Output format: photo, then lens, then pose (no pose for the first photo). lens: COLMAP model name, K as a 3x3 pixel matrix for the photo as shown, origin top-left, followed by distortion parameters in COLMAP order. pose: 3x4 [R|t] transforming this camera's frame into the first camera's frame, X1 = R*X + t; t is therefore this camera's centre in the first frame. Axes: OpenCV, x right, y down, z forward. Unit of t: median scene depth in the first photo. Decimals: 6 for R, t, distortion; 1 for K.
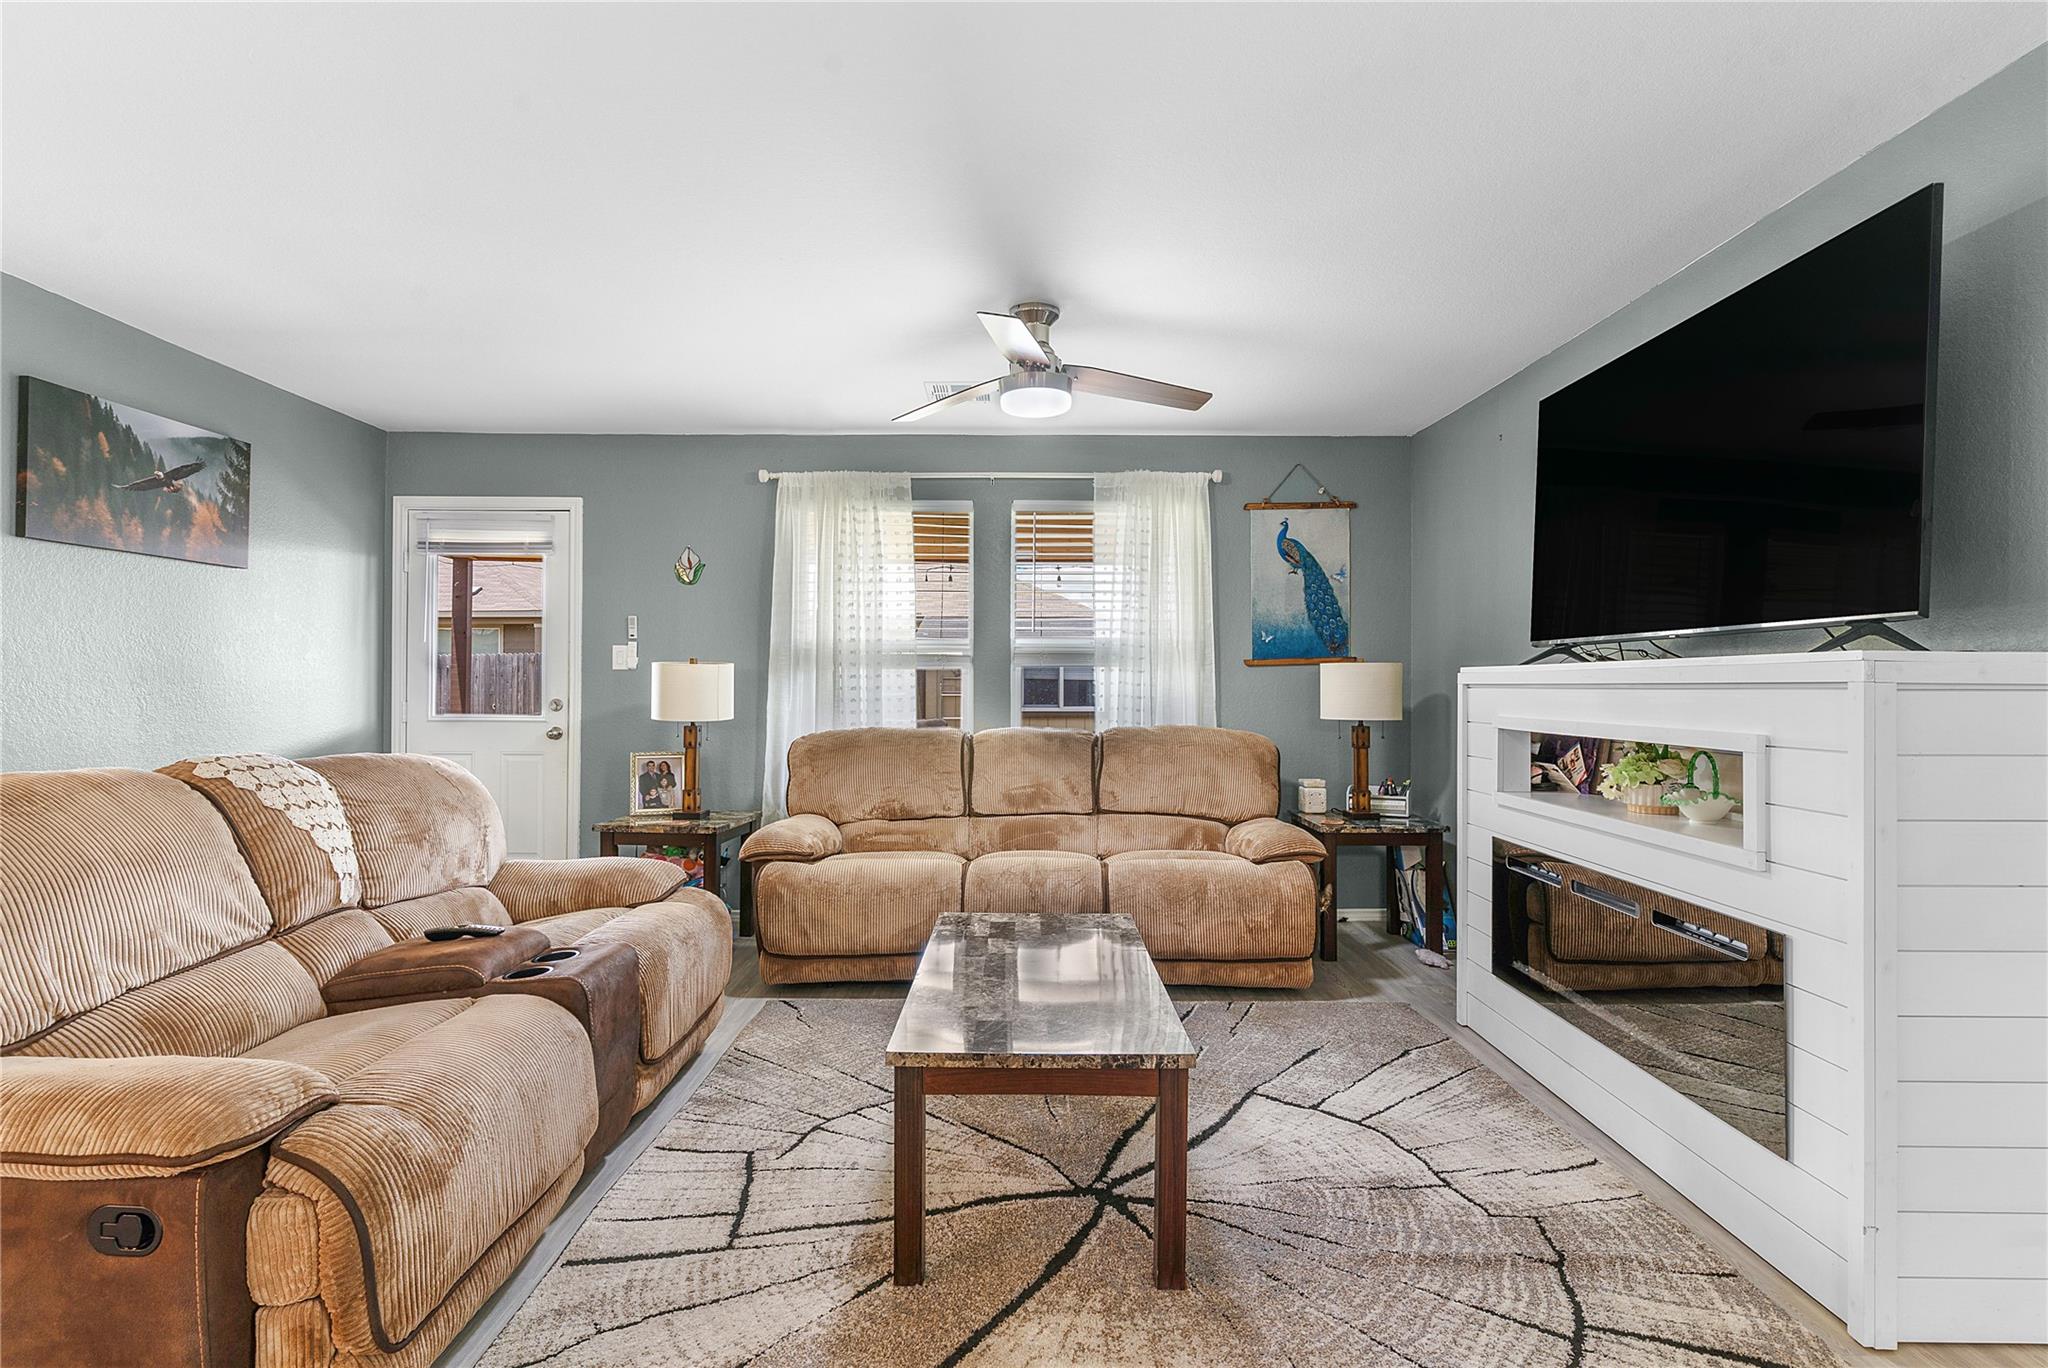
lens RADIAL K [[997.2, 0, 1024.0], [0, 997.2, 684.0], [0, 0, 1]] dist [-0.000225, -0.000345]
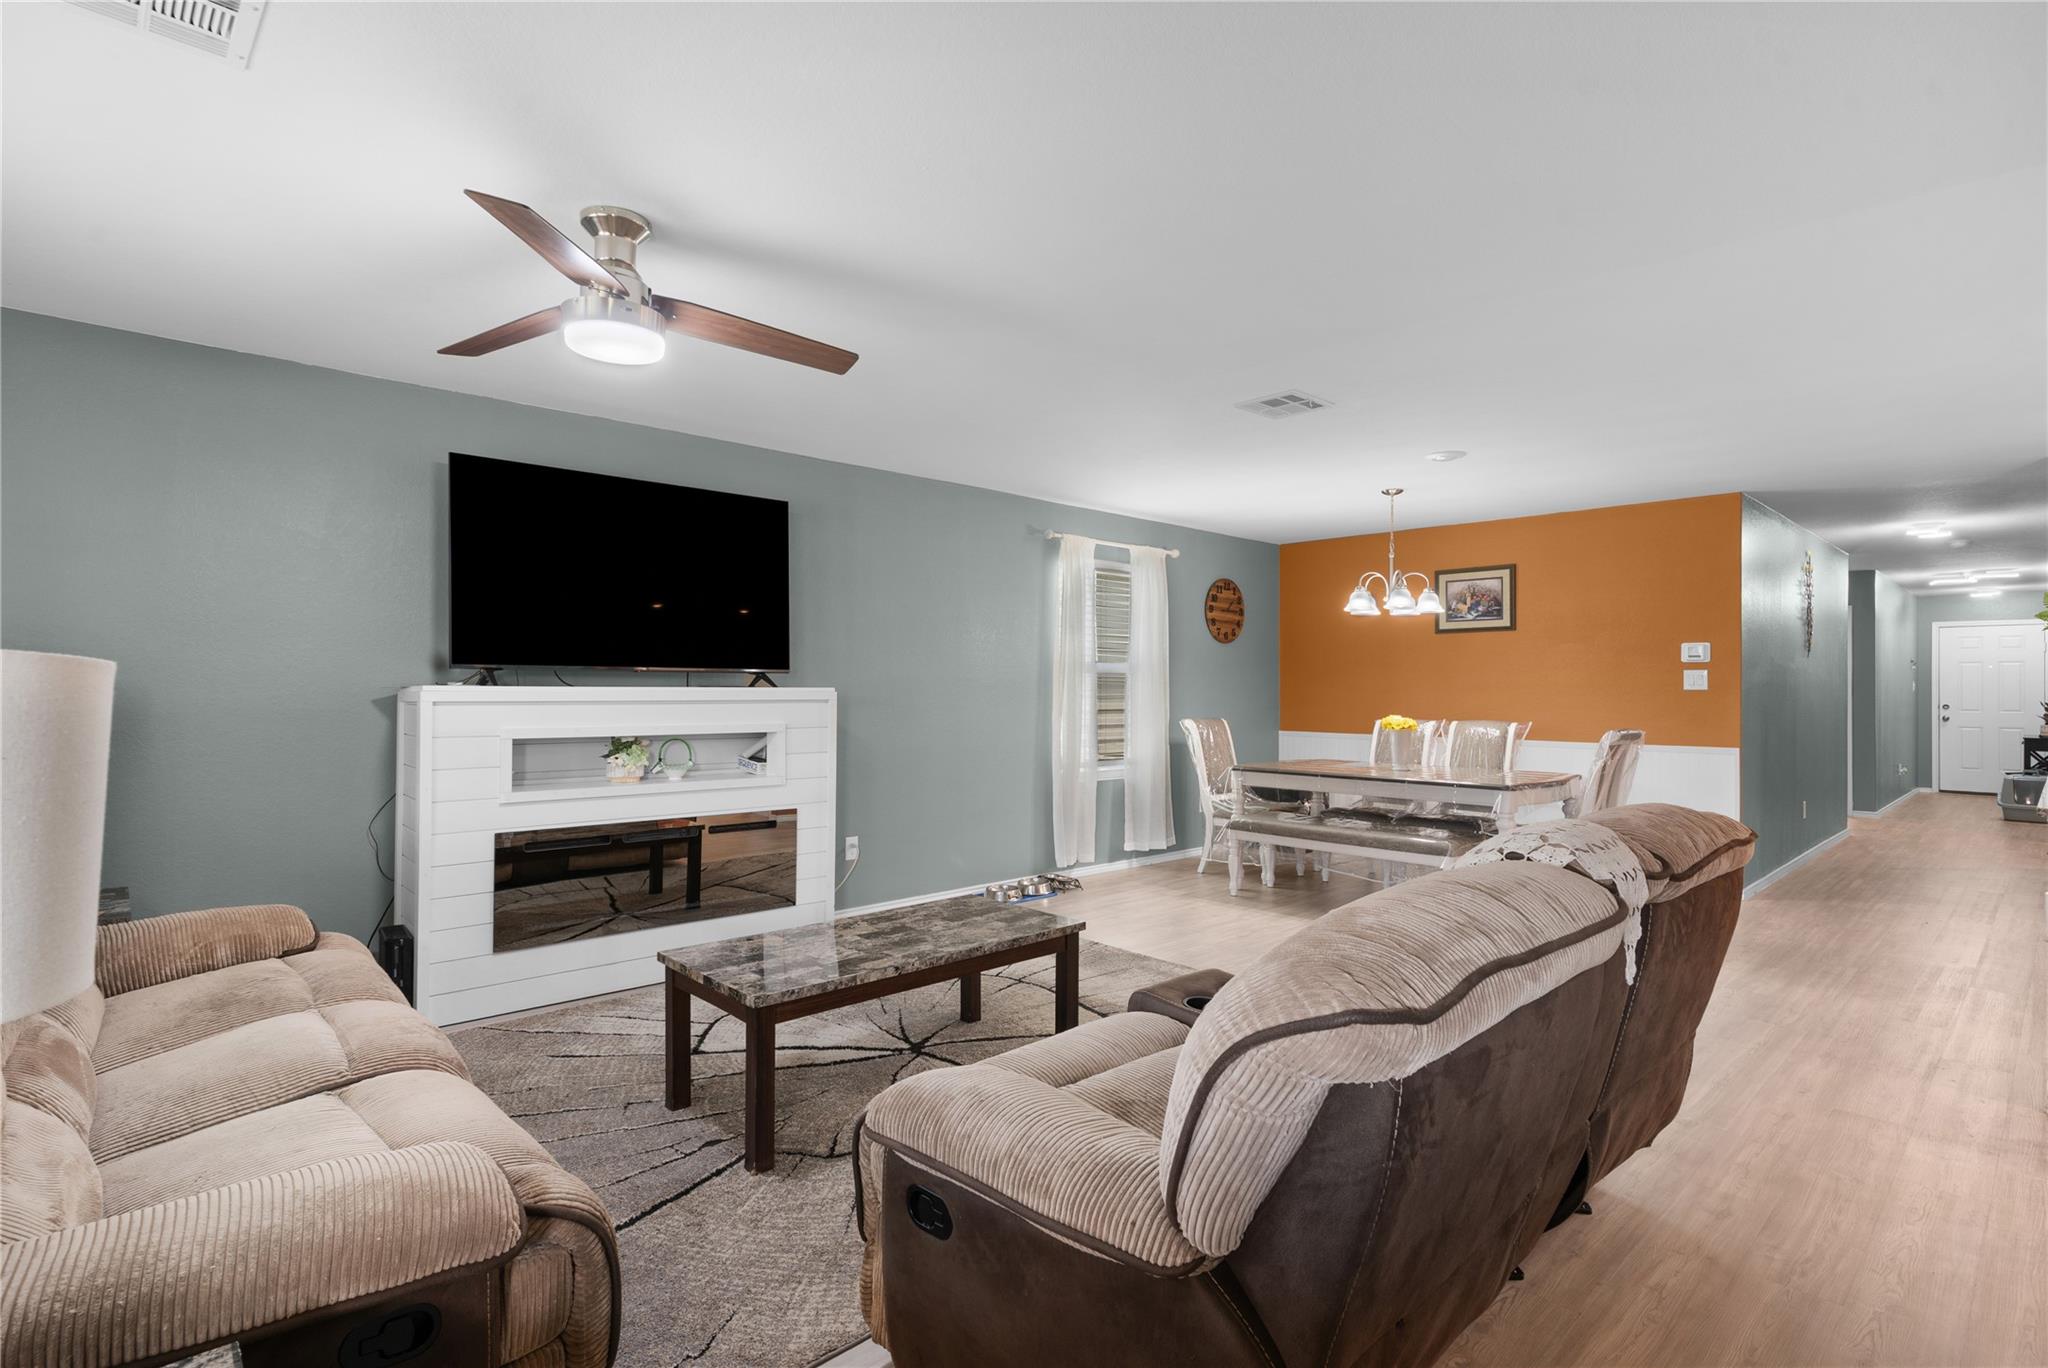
lens RADIAL K [[1005.4, 0, 1017.7], [0, 1005.4, 685.4], [0, 0, 1]] dist [0.001507, -0.000166]
pose [[-0.682476, 0.002065, 0.730905, -0.520966], [-0.003377, 0.999976, -0.005979, -0.008715], [-0.730900, -0.006549, -0.682453, 0.892224]]
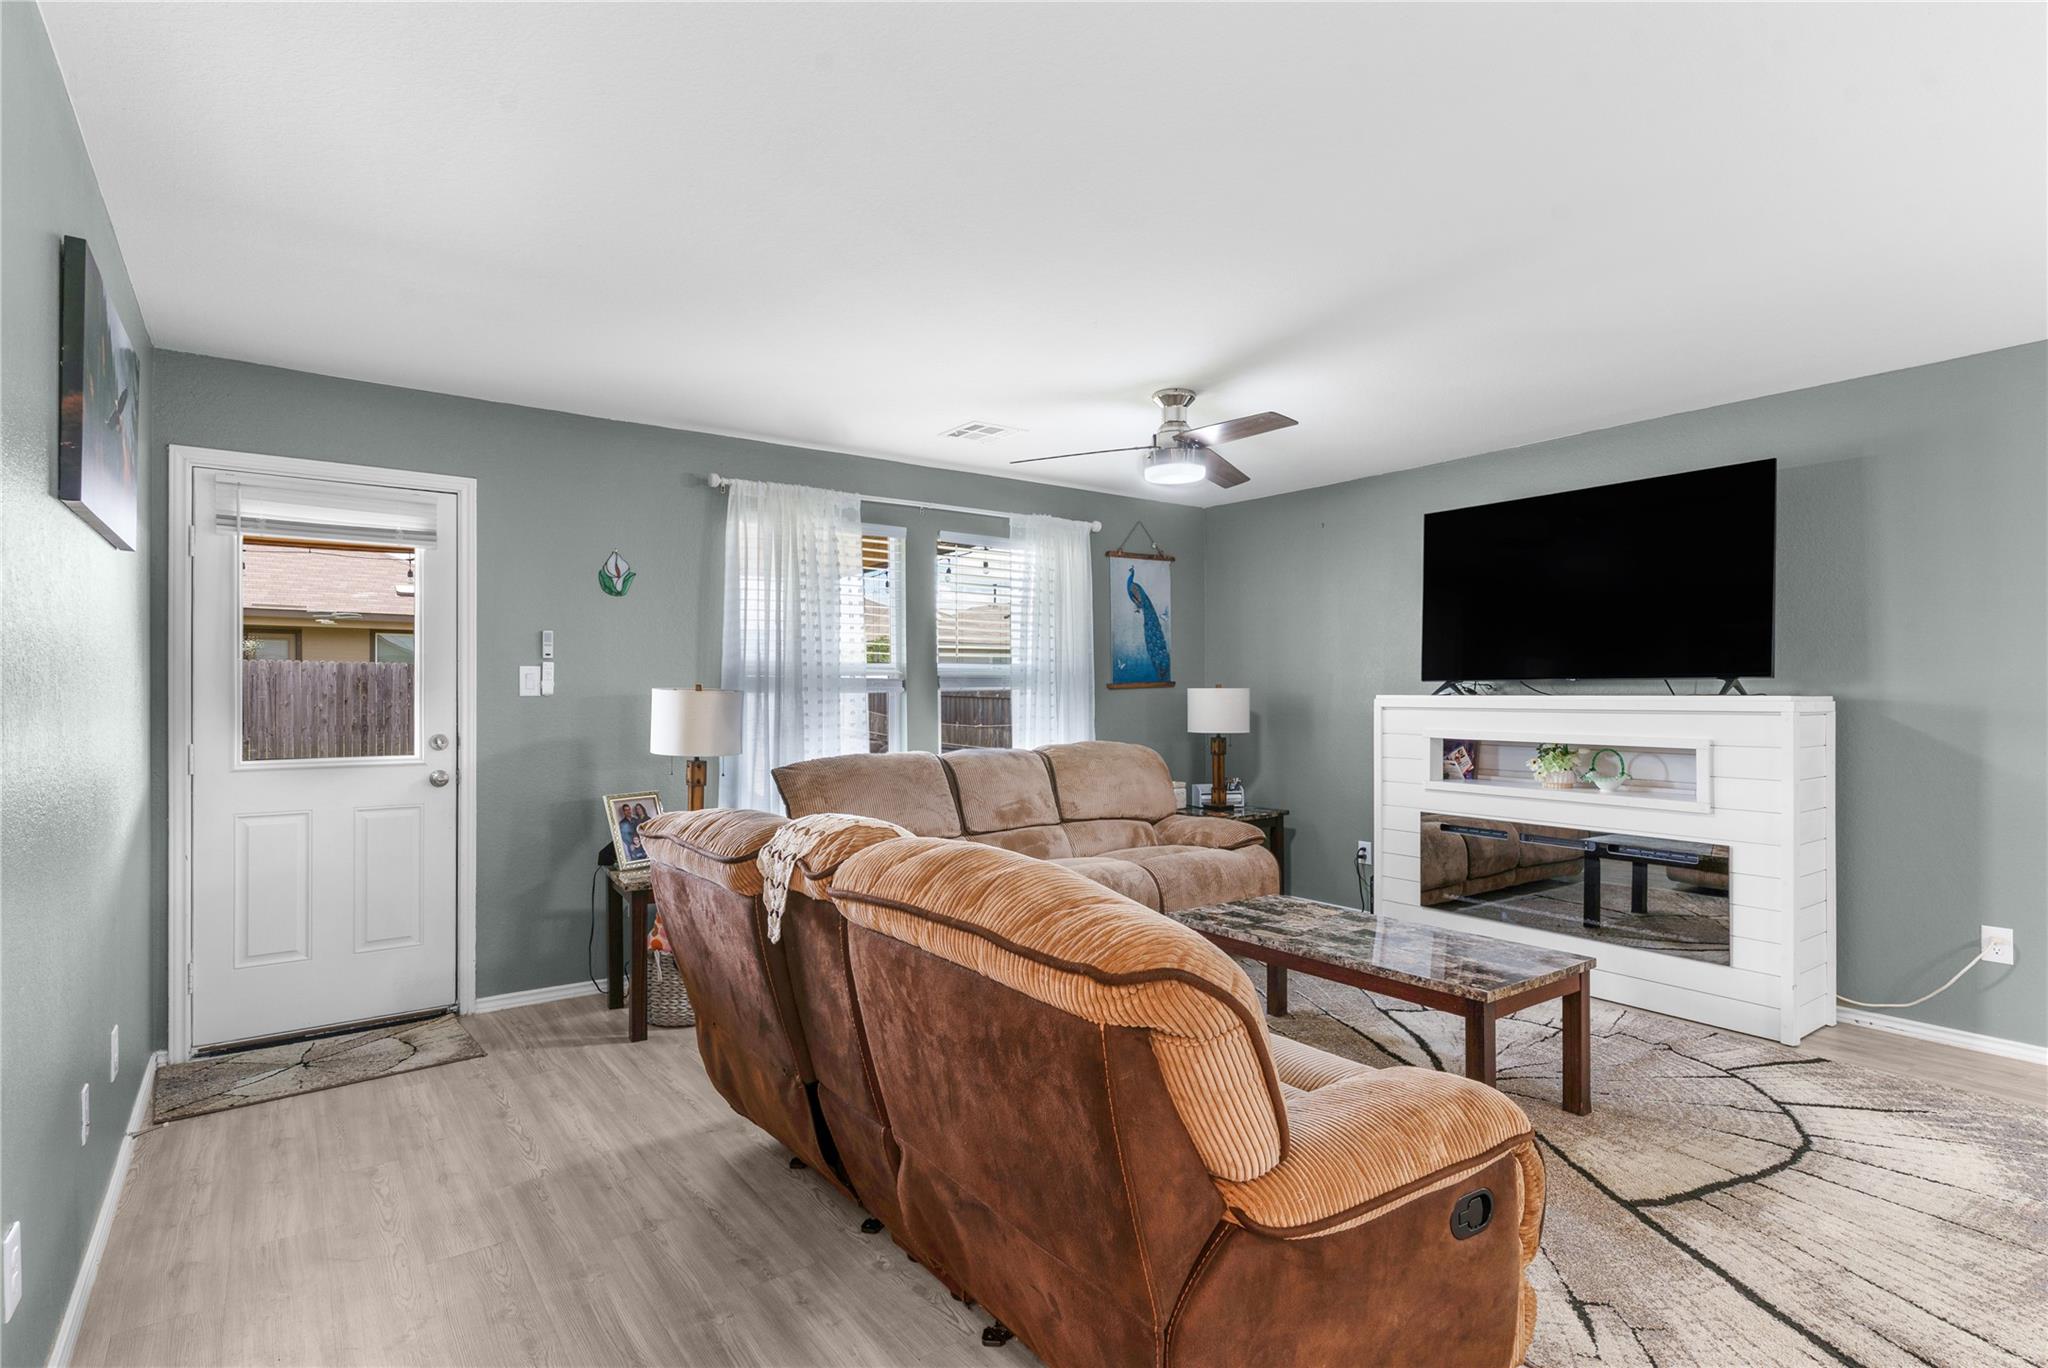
lens RADIAL K [[1005.4, 0, 1017.7], [0, 1005.4, 685.4], [0, 0, 1]] dist [0.001507, -0.000166]
pose [[0.808144, -0.001304, 0.588984, -0.576606], [0.003206, 0.999992, -0.002185, -0.020188], [-0.588977, 0.003654, 0.808142, 0.103291]]
